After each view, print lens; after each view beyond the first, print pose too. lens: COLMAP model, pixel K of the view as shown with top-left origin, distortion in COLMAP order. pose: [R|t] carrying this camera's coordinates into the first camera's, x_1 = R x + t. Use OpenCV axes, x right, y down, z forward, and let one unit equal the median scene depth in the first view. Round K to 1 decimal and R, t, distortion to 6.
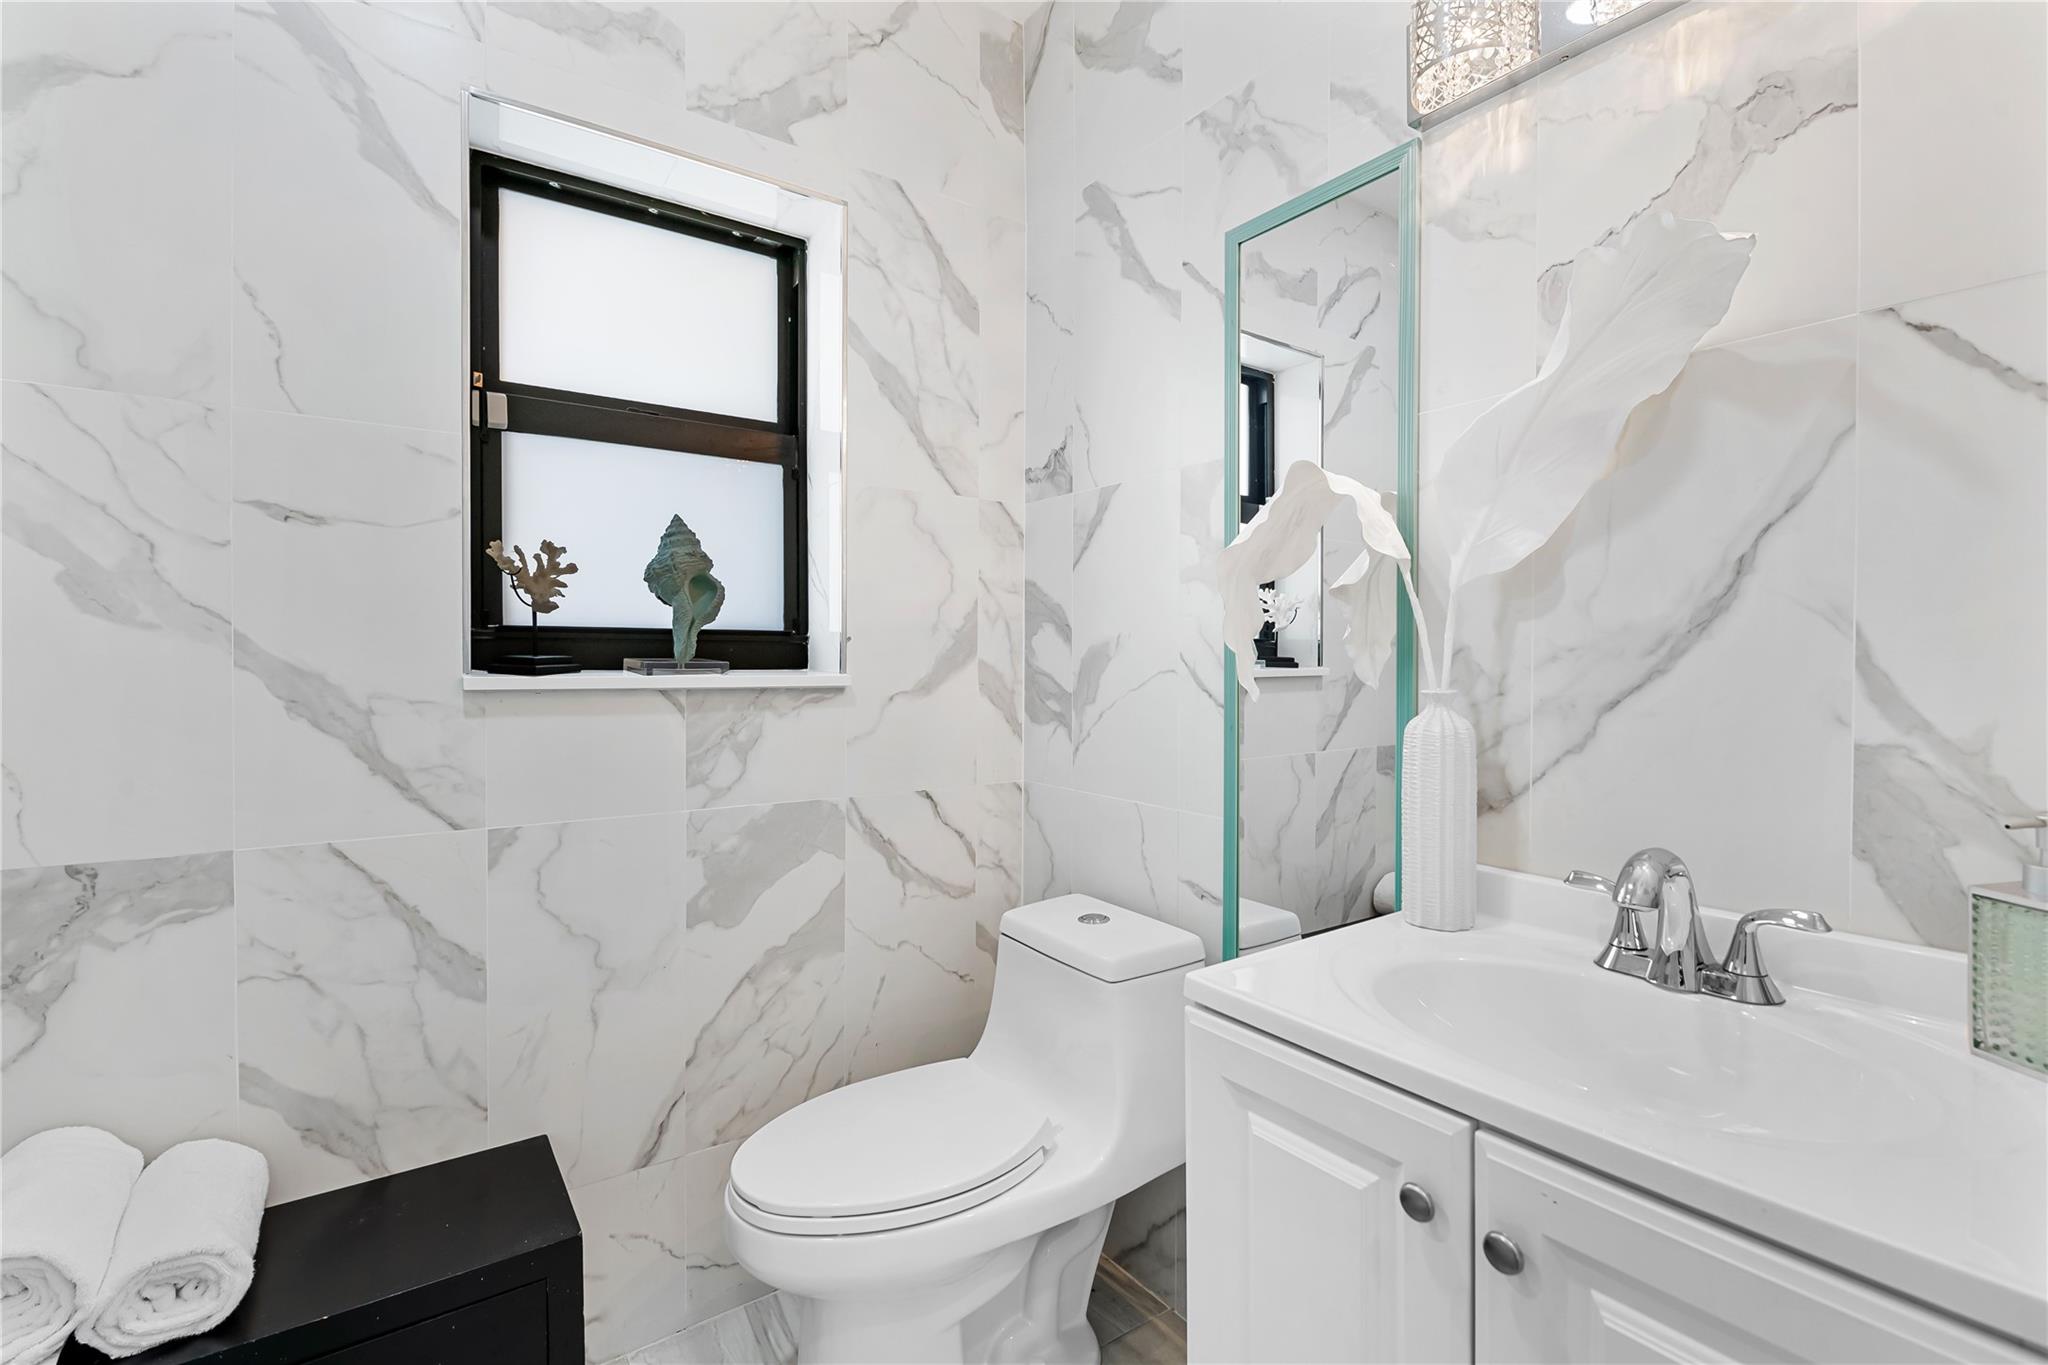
lens RADIAL K [[908.5, 0, 1033.7], [0, 908.5, 678.8], [0, 0, 1]] dist [-0.005464, -0.004332]
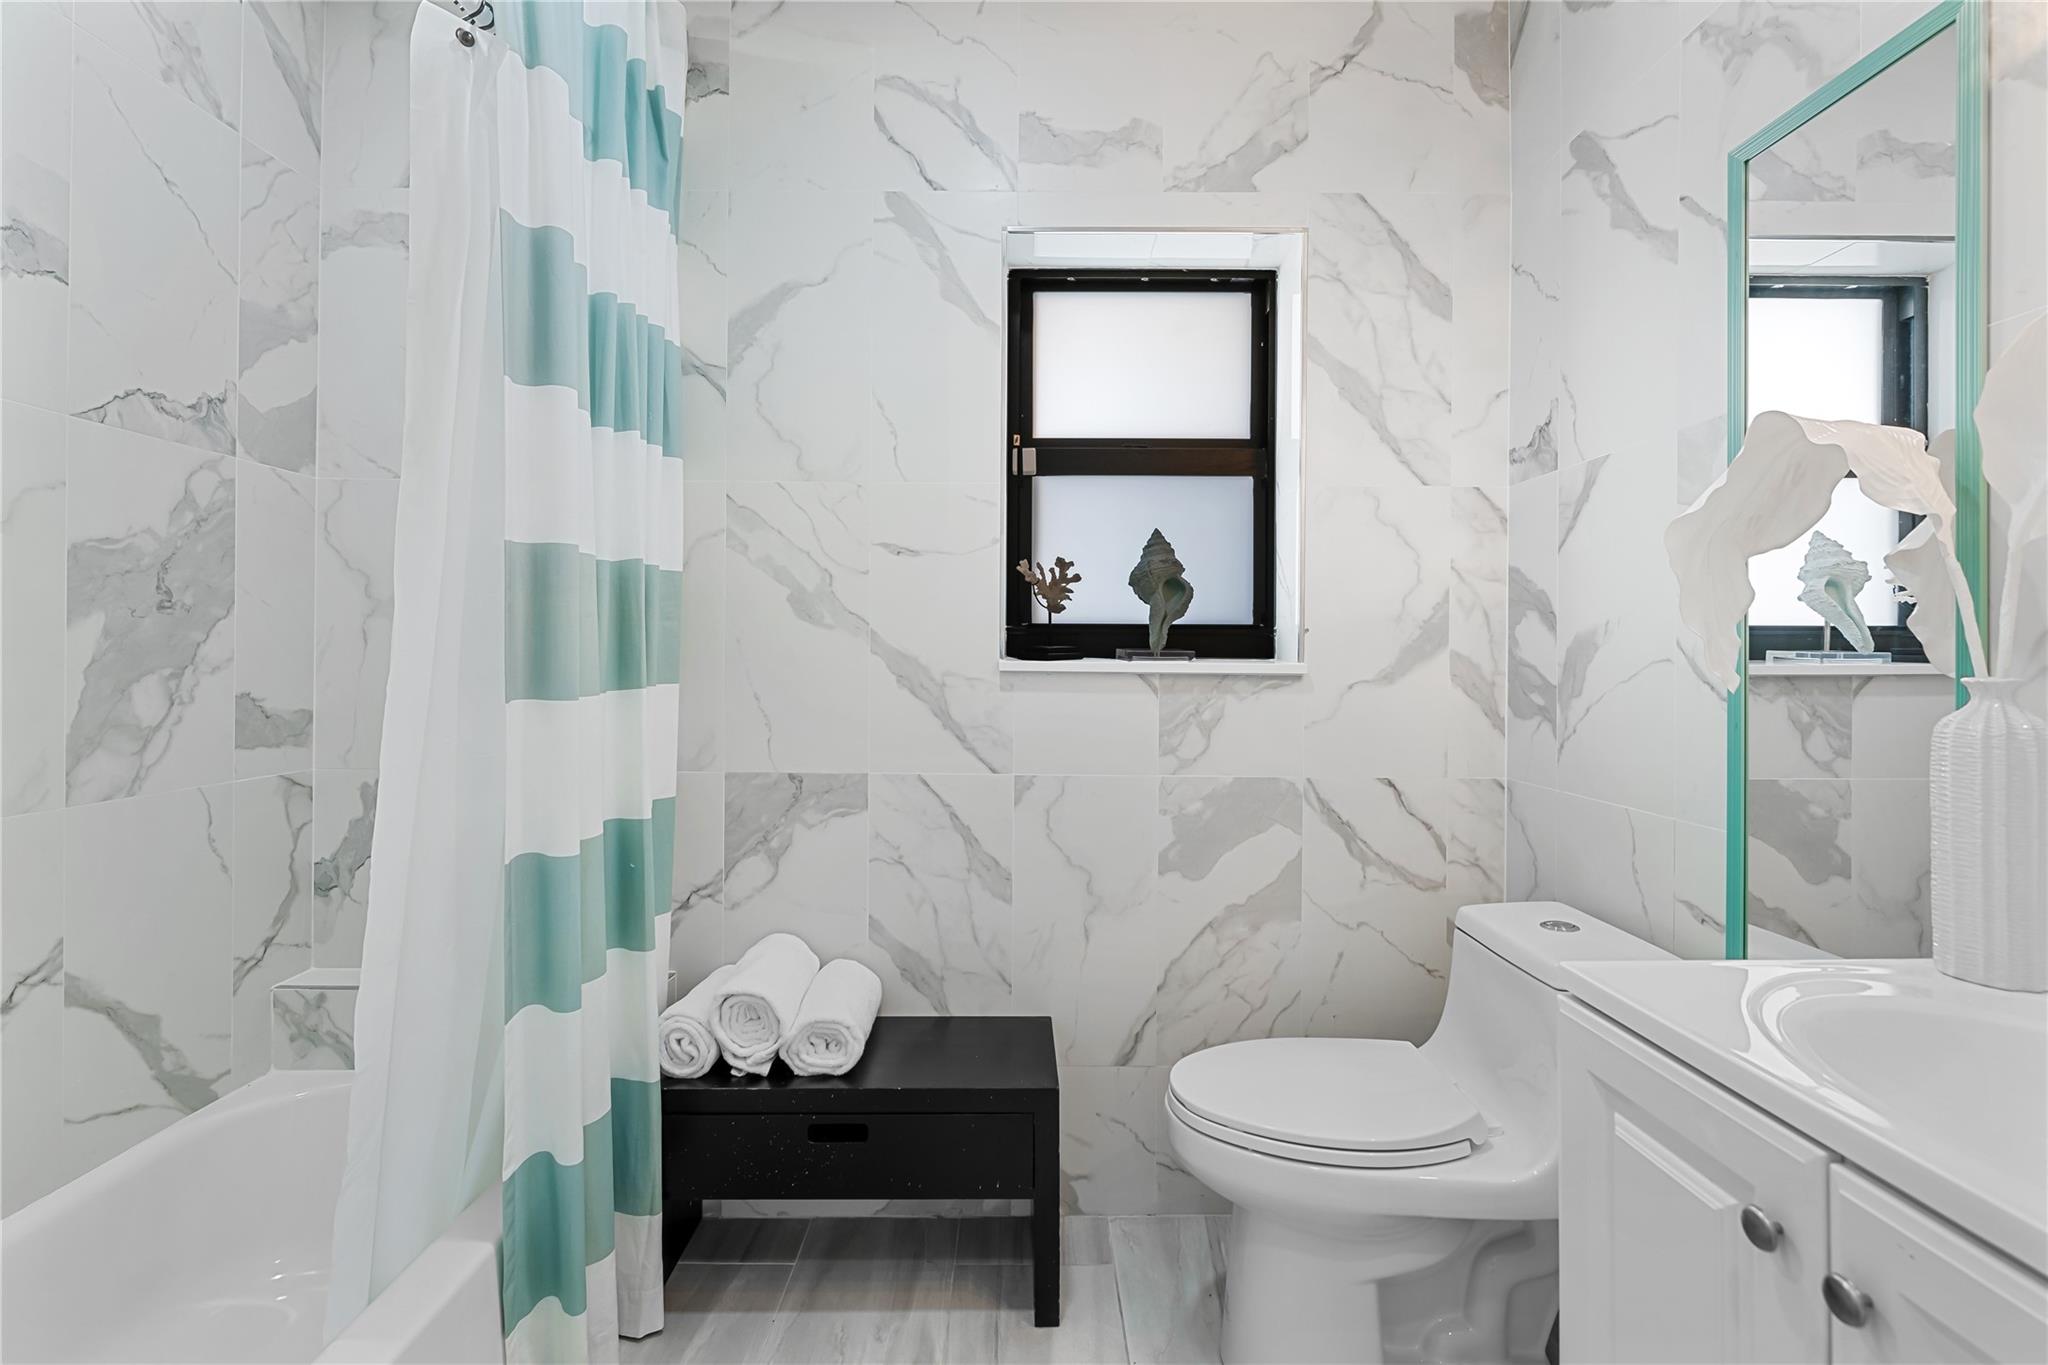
lens RADIAL K [[871.6, 0, 1016.2], [0, 871.6, 666.1], [0, 0, 1]] dist [-0.003297, -0.002817]
pose [[0.824275, 0.007509, -0.566141, 0.116951], [-0.013740, 0.999883, -0.006744, 0.012225], [0.566024, 0.013337, 0.824281, -0.057485]]
